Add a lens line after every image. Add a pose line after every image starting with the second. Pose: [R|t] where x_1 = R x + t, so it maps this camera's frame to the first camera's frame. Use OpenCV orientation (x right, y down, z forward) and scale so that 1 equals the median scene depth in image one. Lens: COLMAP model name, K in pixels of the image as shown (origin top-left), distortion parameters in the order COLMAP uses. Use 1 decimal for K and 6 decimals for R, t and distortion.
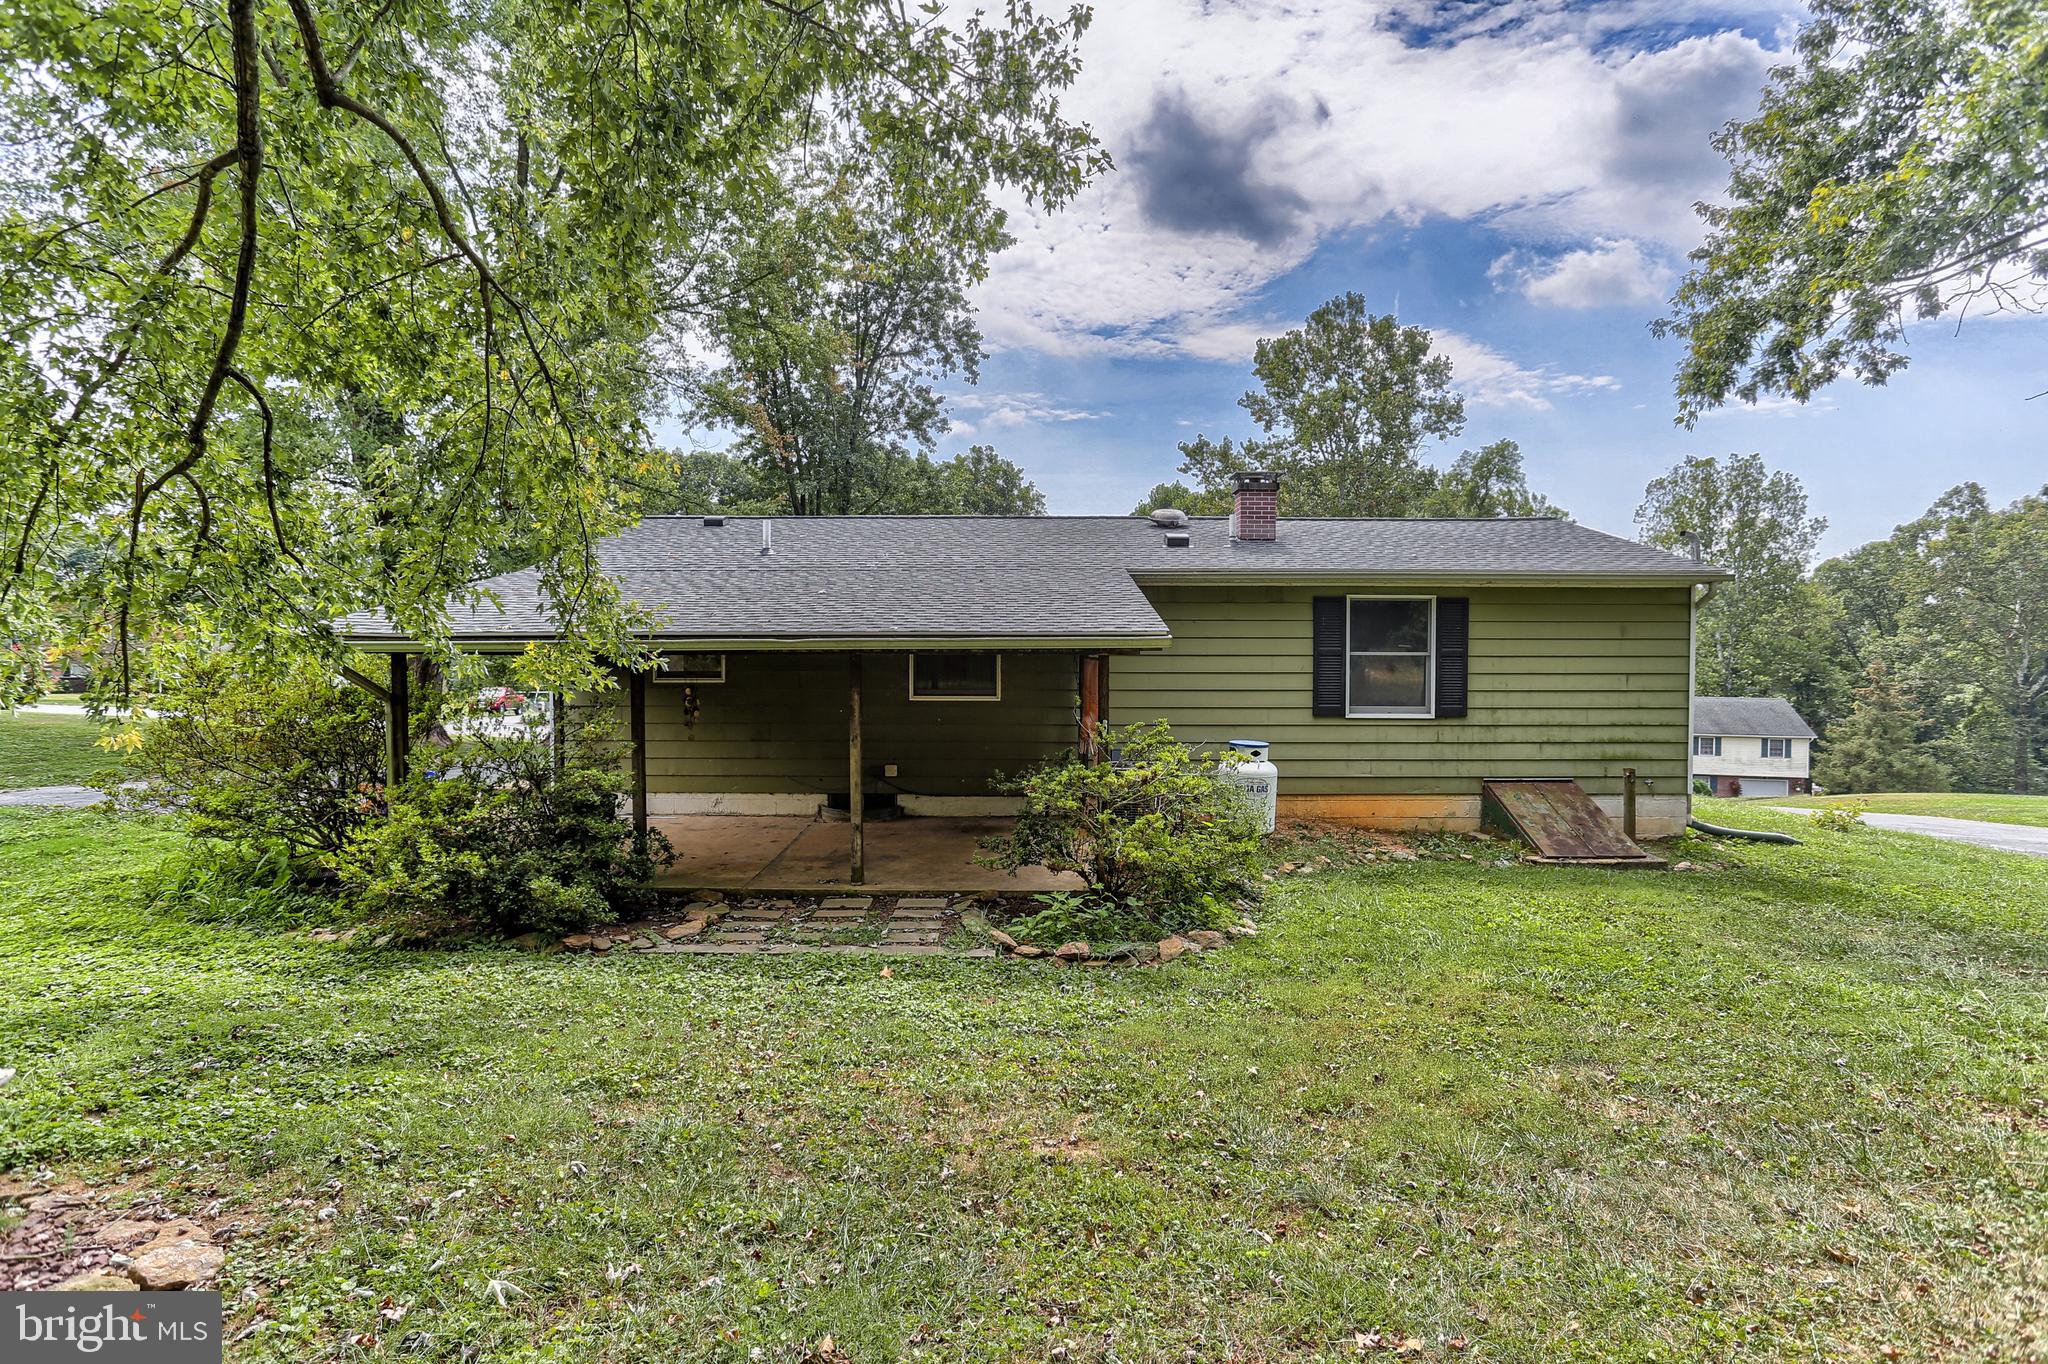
lens RADIAL K [[1013.0, 0, 1030.3], [0, 1013.0, 642.3], [0, 0, 1]] dist [-0.045997, 0.027008]
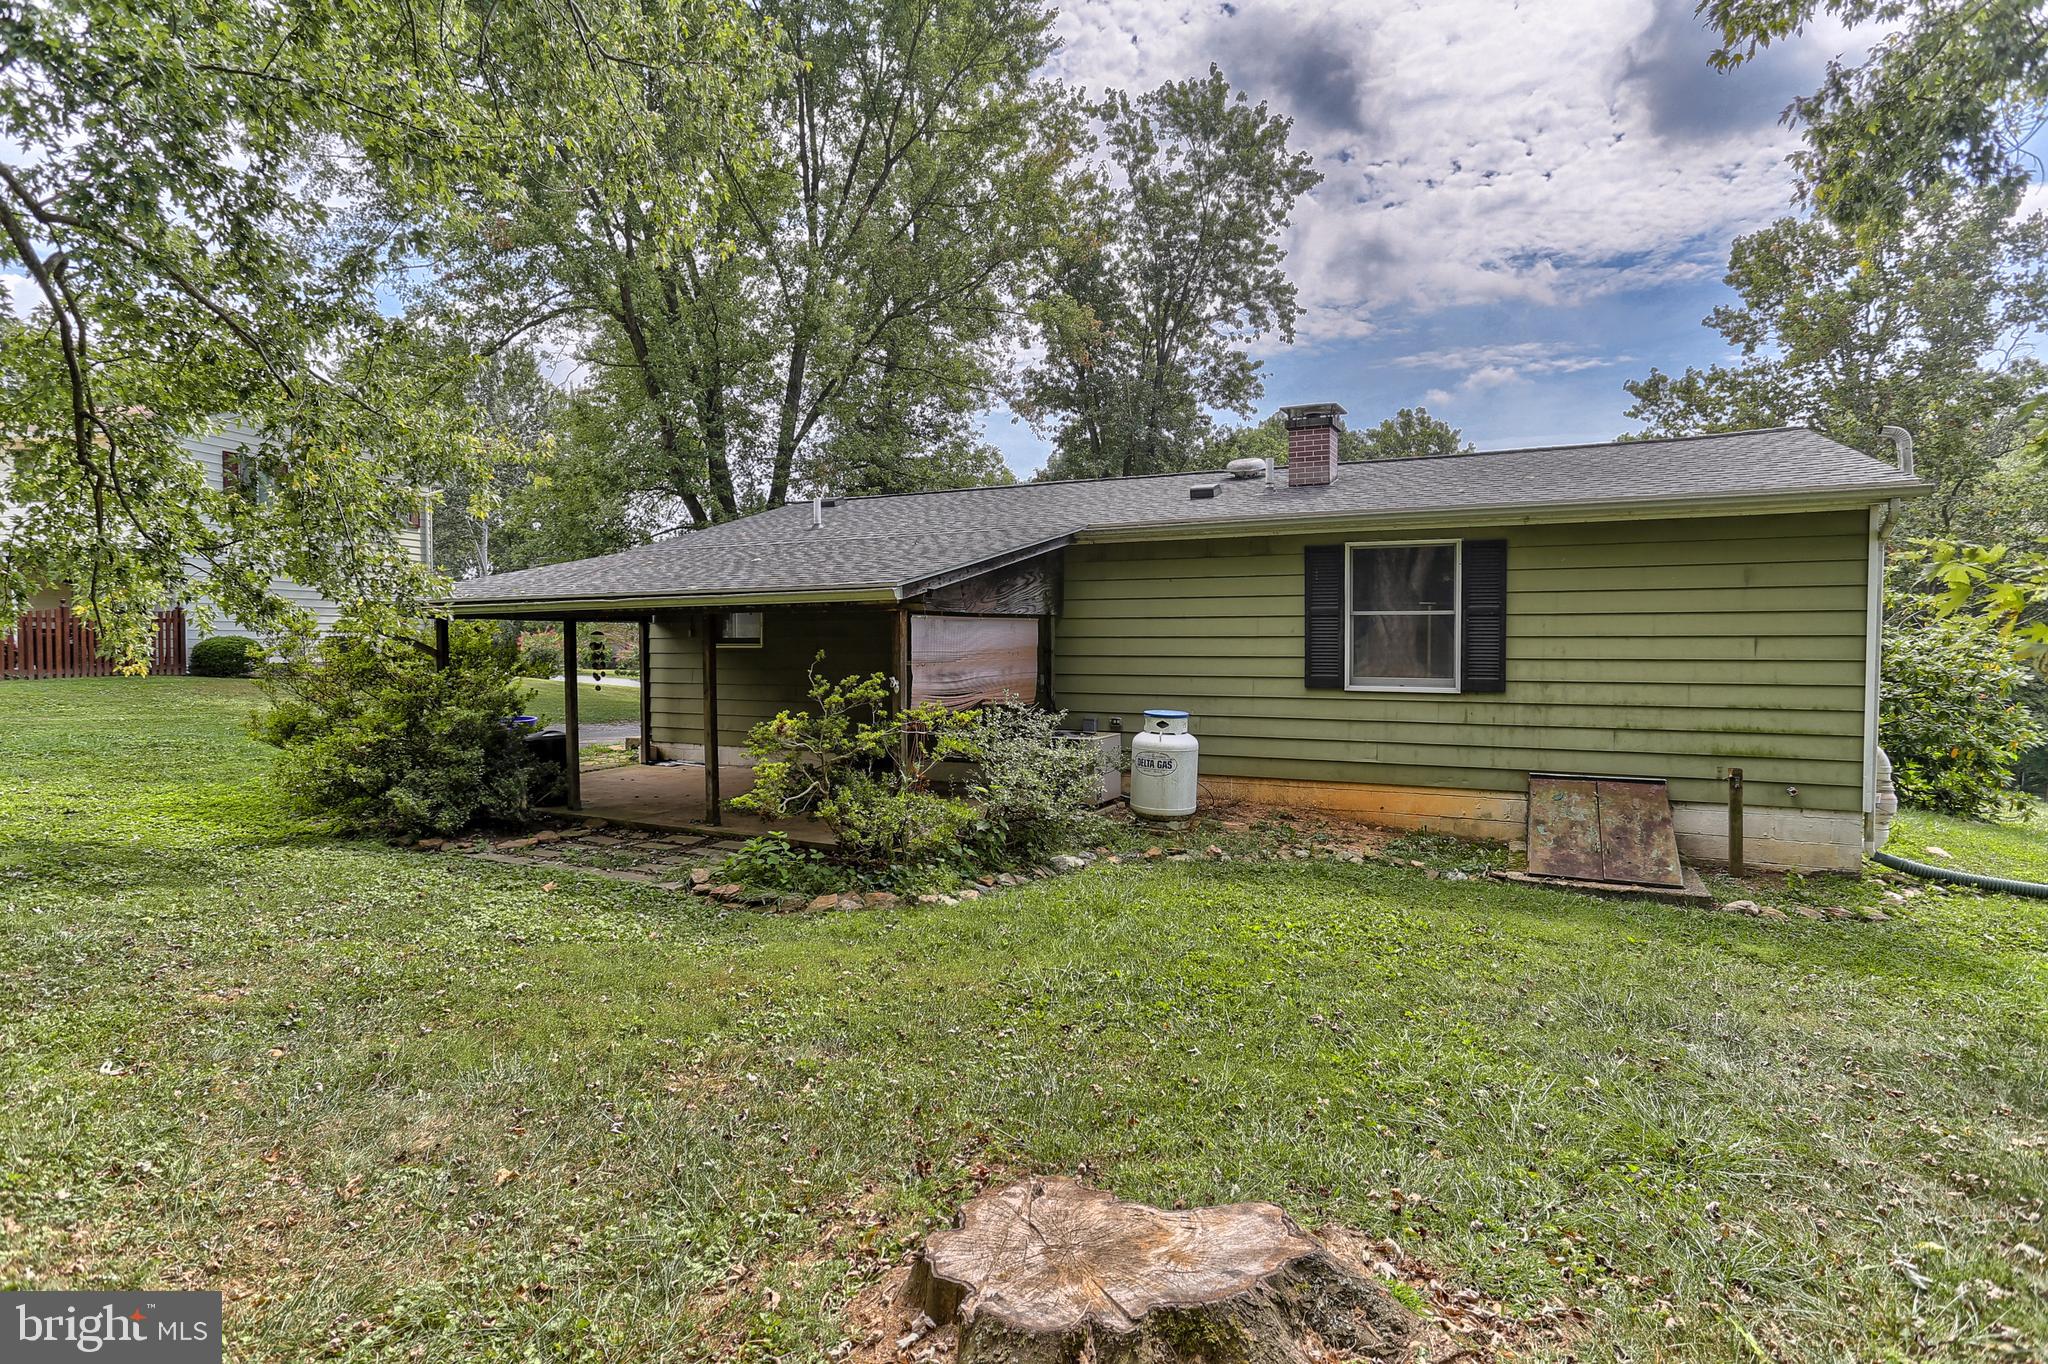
lens RADIAL K [[1044.0, 0, 1022.9], [0, 1044.0, 656.0], [0, 0, 1]] dist [-0.044670, 0.030913]
pose [[0.893915, 0.003652, -0.448221, 0.459135], [0.007102, 0.999726, 0.022311, 0.025332], [0.448180, -0.023128, 0.893644, 0.113917]]
